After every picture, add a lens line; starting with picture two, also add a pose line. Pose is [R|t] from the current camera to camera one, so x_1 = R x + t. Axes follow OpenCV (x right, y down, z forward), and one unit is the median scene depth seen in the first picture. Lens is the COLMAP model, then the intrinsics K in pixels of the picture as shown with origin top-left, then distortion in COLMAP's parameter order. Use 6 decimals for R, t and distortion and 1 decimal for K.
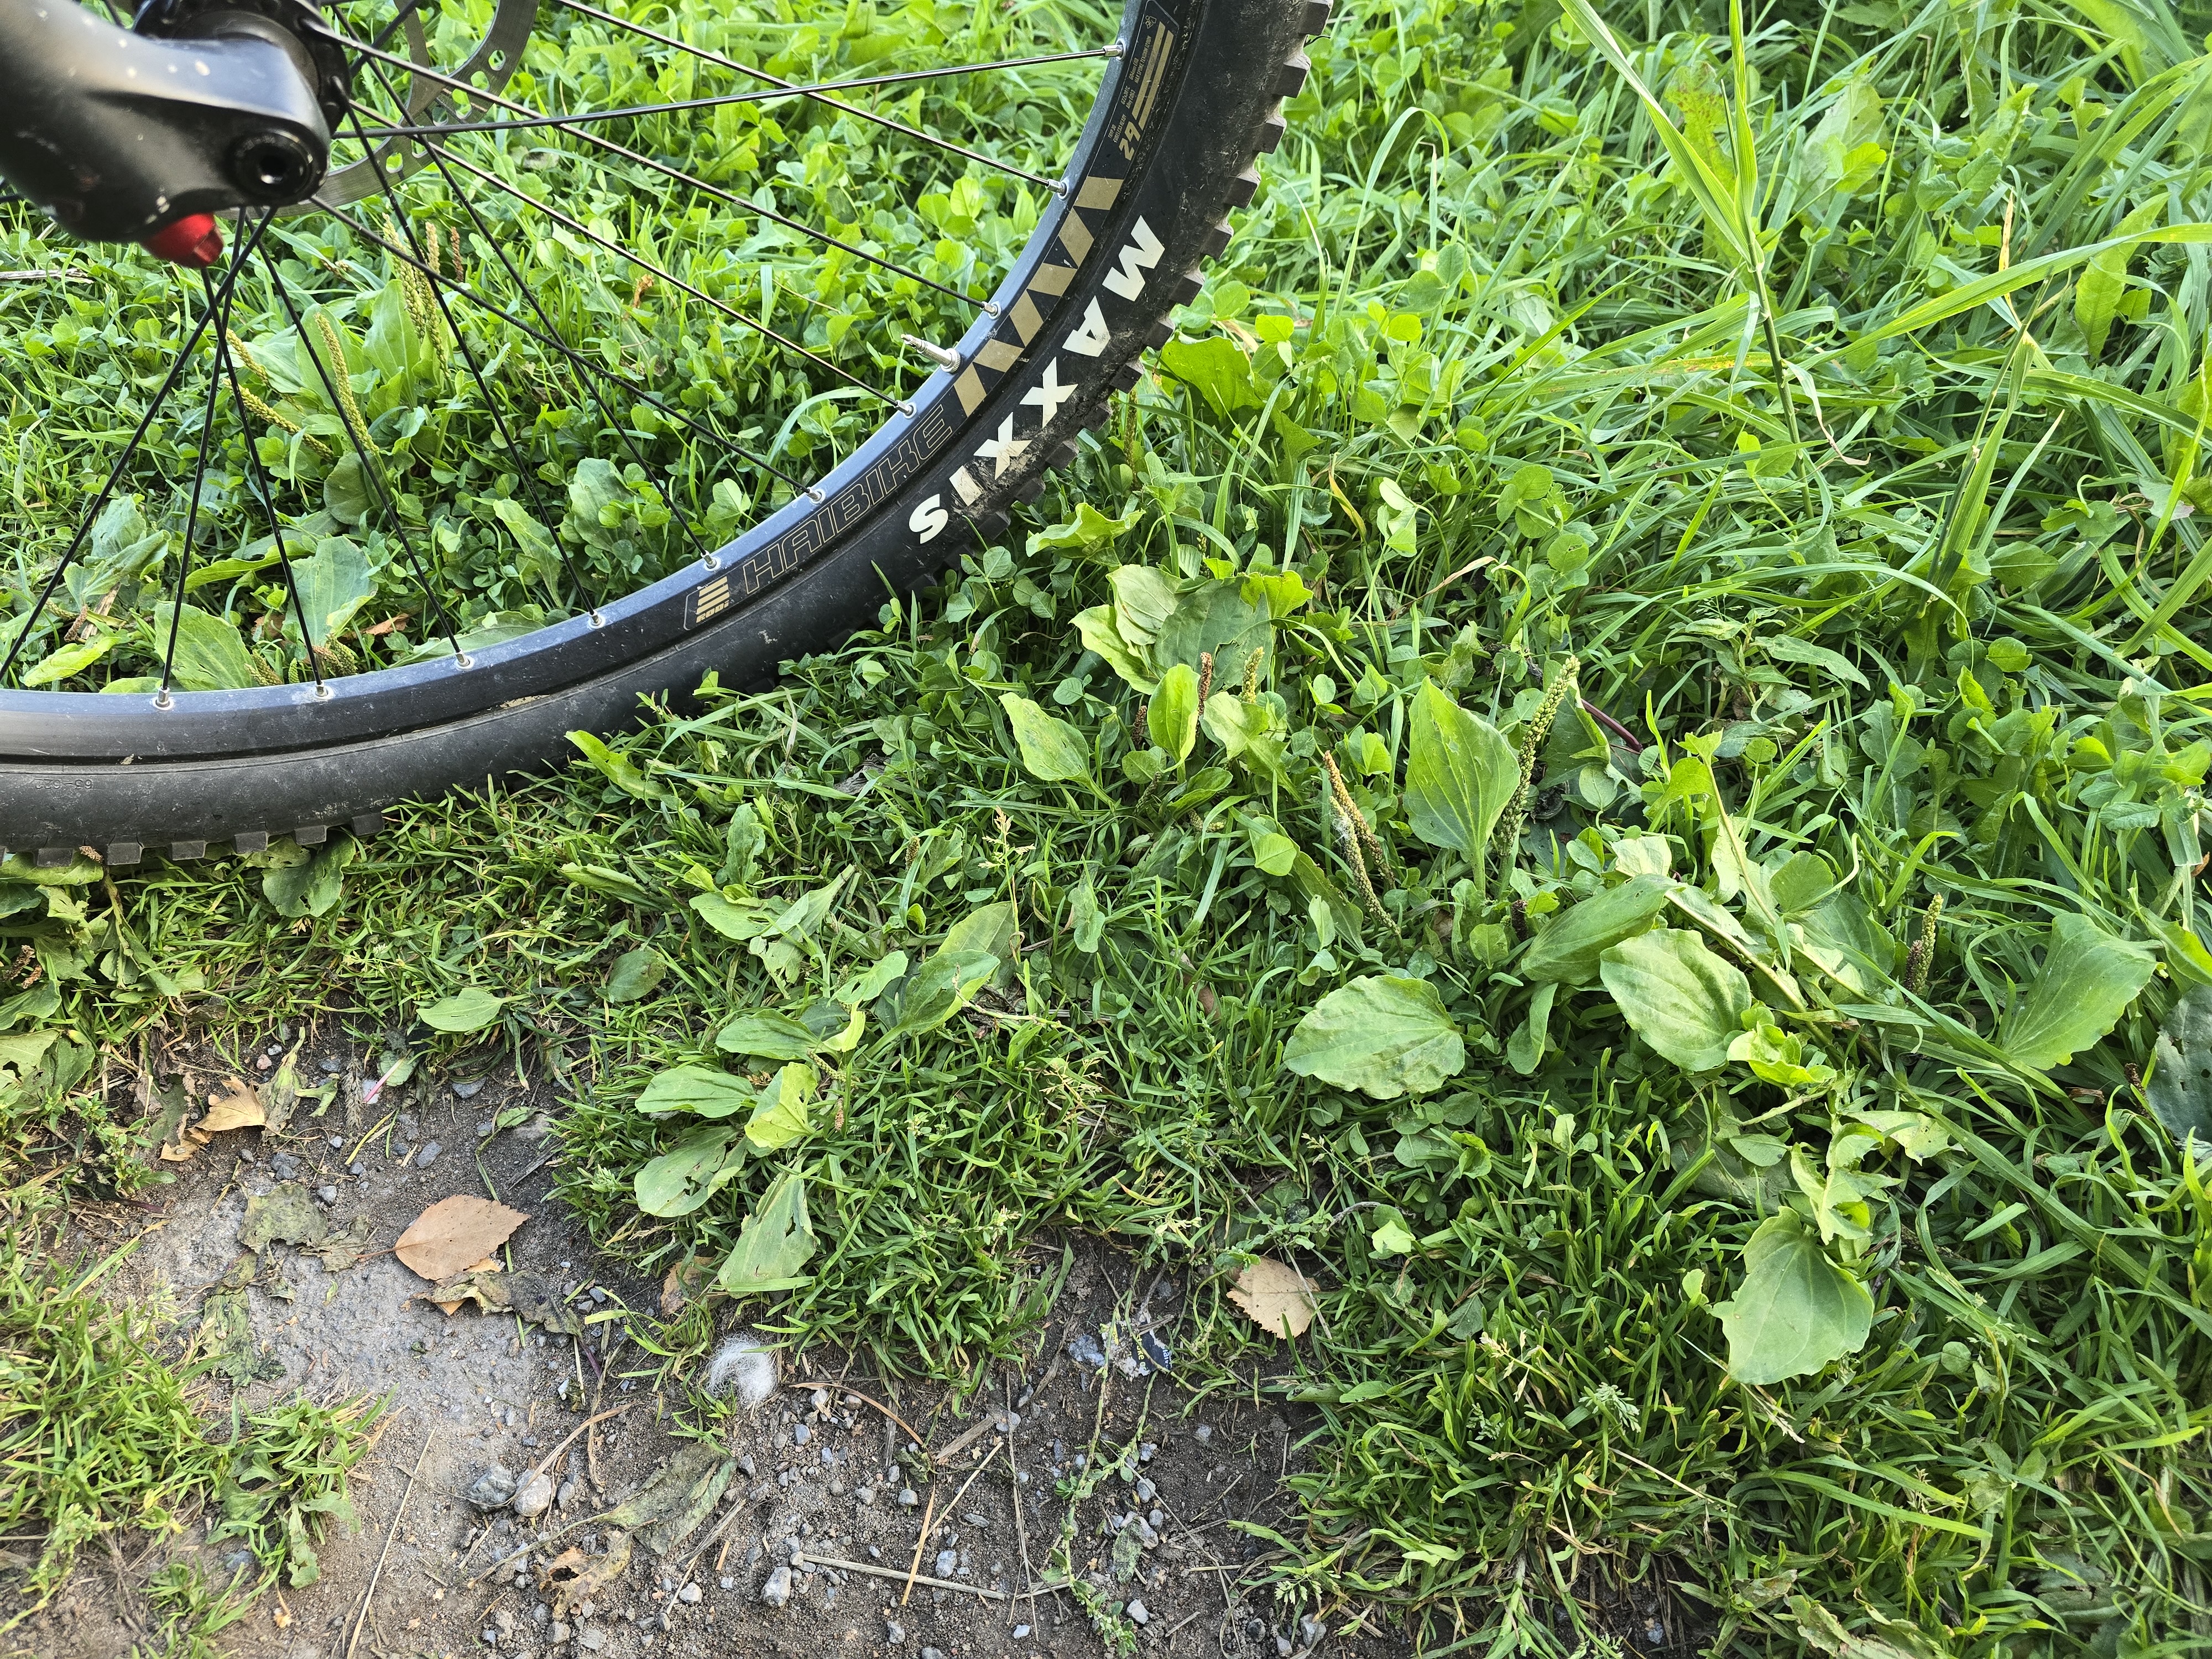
lens RADIAL K [[1438.2, 0, 1096.9], [0, 1438.2, 837.6], [0, 0, 1]] dist [0.040793, -0.039253]
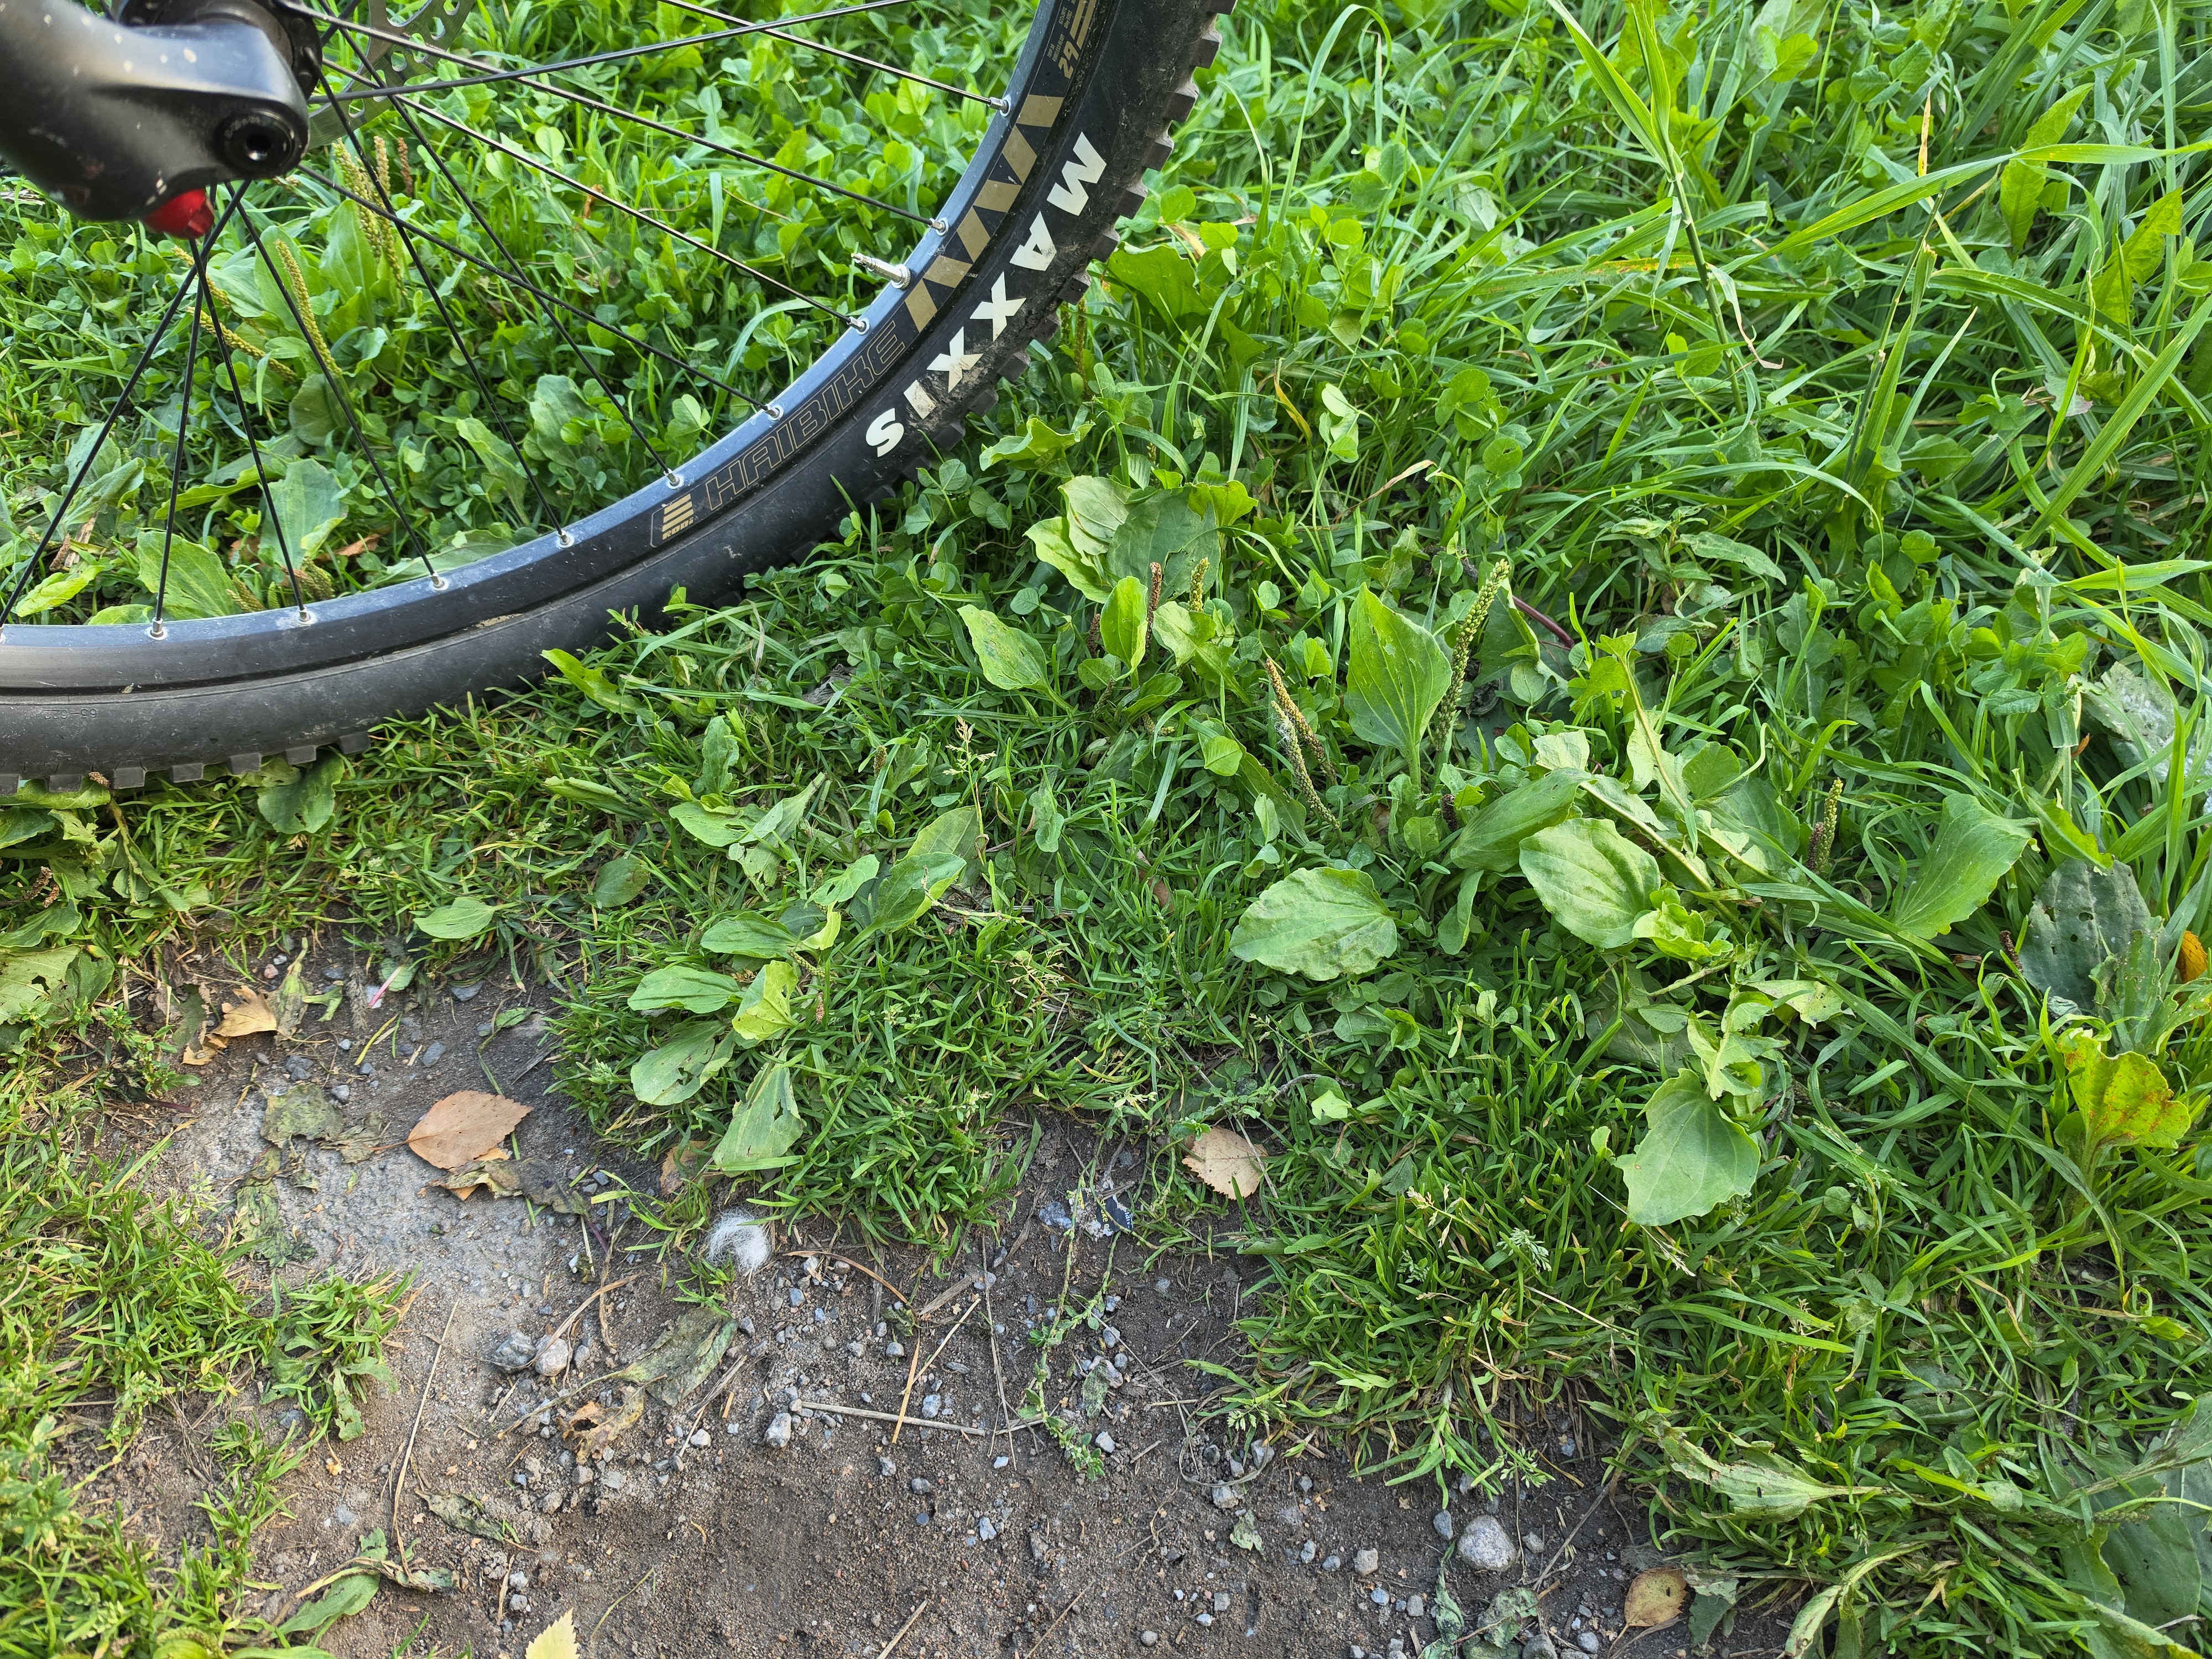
lens RADIAL K [[1546.3, 0, 1106.0], [0, 1546.3, 829.5], [0, 0, 1]] dist [0.066632, -0.114829]
pose [[0.999678, -0.023272, 0.010093, 0.024527], [0.022415, 0.996698, 0.078048, -0.024055], [-0.011876, -0.077797, 0.996898, -0.135953]]
